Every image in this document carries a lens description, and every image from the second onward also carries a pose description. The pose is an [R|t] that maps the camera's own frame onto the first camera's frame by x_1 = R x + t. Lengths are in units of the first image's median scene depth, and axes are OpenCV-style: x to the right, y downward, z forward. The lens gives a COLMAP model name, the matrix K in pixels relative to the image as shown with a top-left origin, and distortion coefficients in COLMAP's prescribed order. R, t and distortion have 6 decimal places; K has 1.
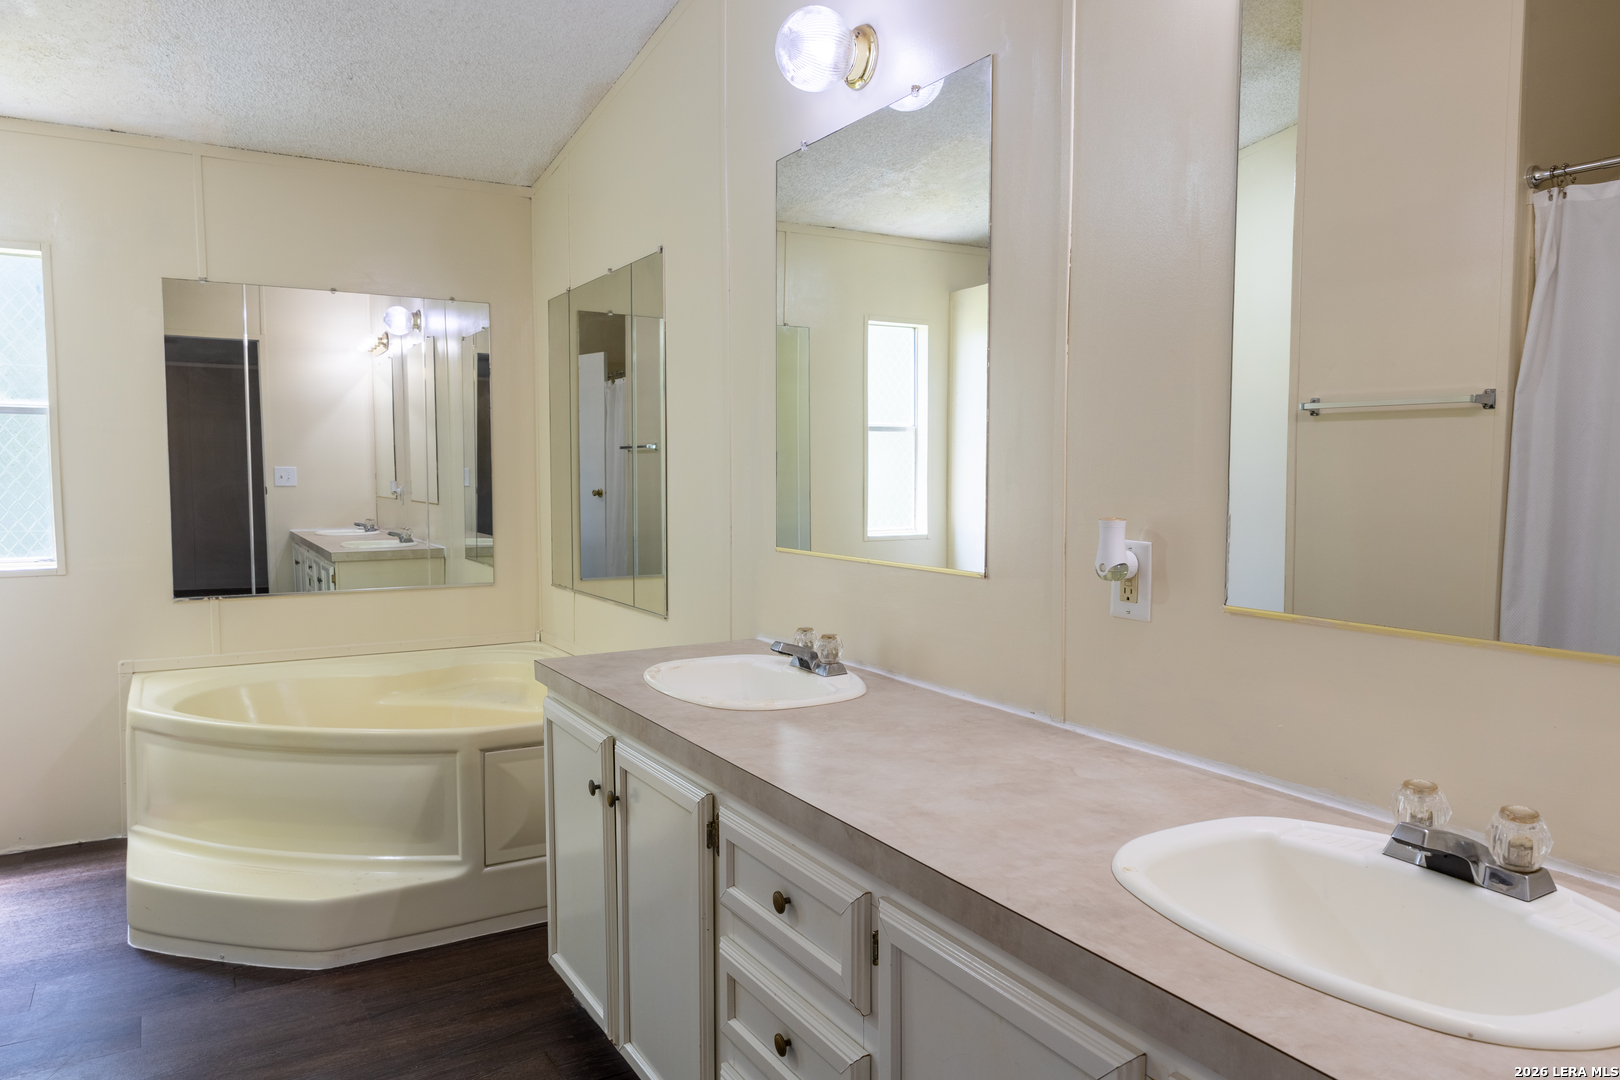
lens RADIAL K [[1133.2, 0, 769.2], [0, 1133.2, 543.7], [0, 0, 1]] dist [0.000471, -0.002273]
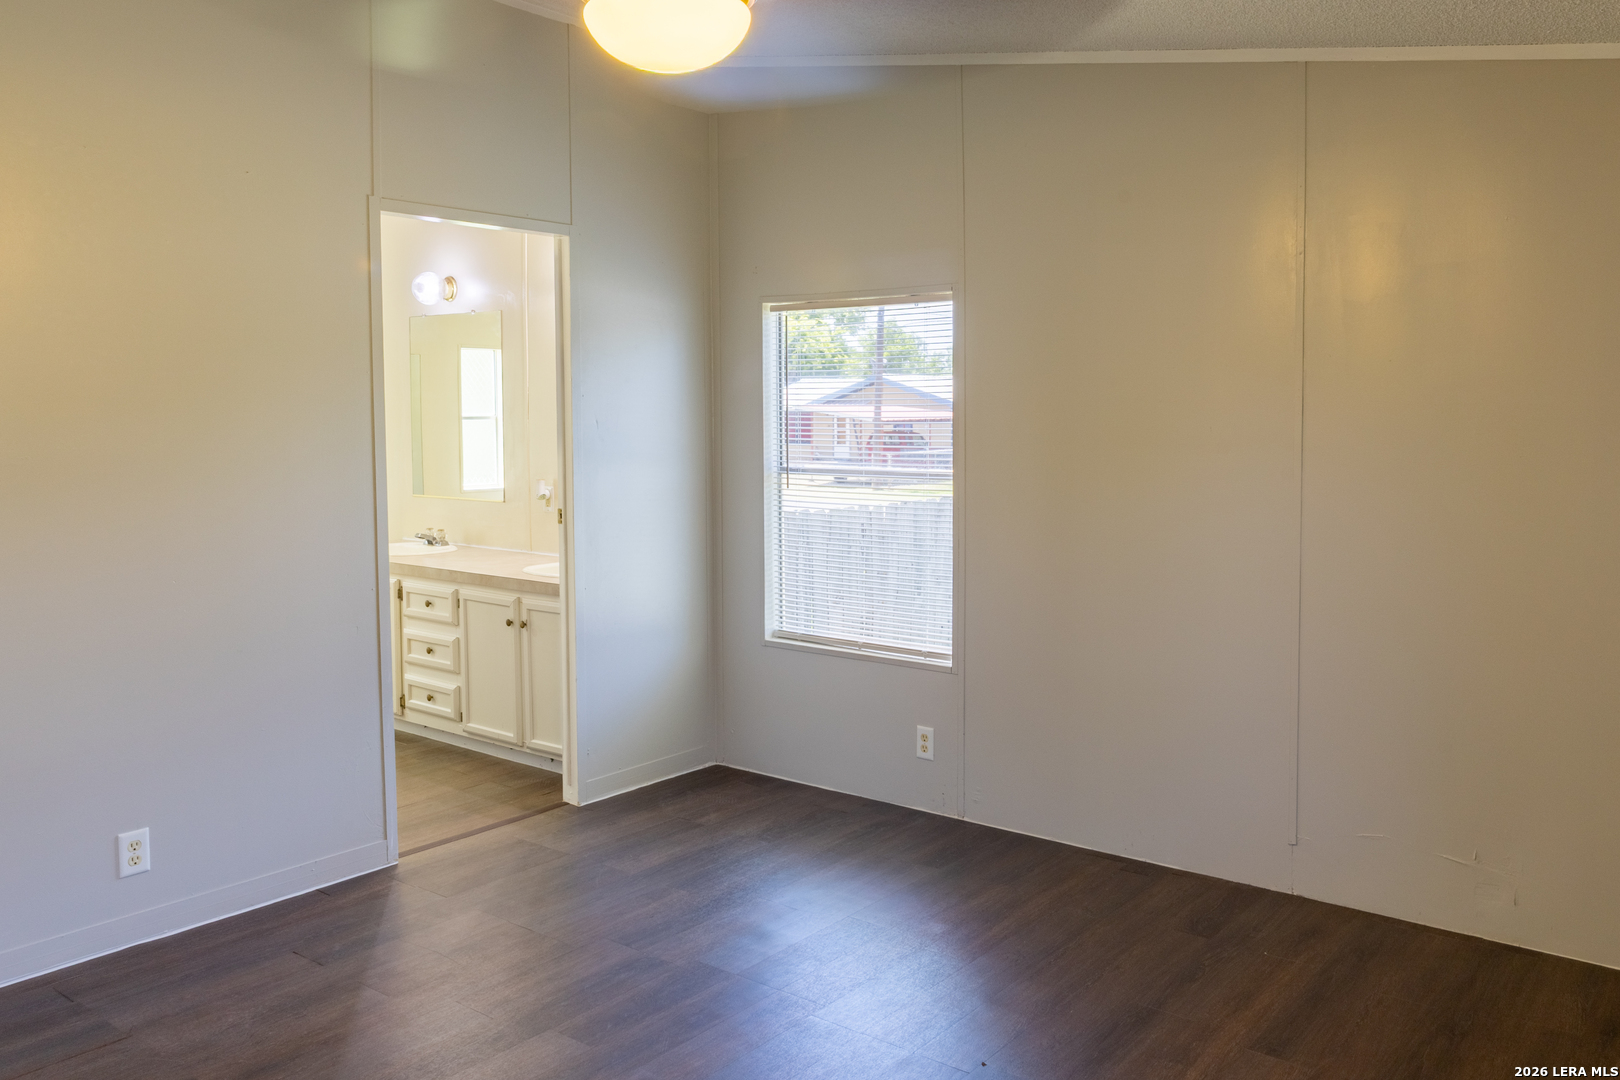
lens RADIAL K [[1156.5, 0, 811.7], [0, 1156.5, 509.2], [0, 0, 1]] dist [0.022017, 0.000252]
pose [[0.931831, -0.021622, 0.362249, -0.105806], [0.019062, 0.999762, 0.010641, 0.029082], [-0.362392, -0.003011, 0.932021, -1.597794]]
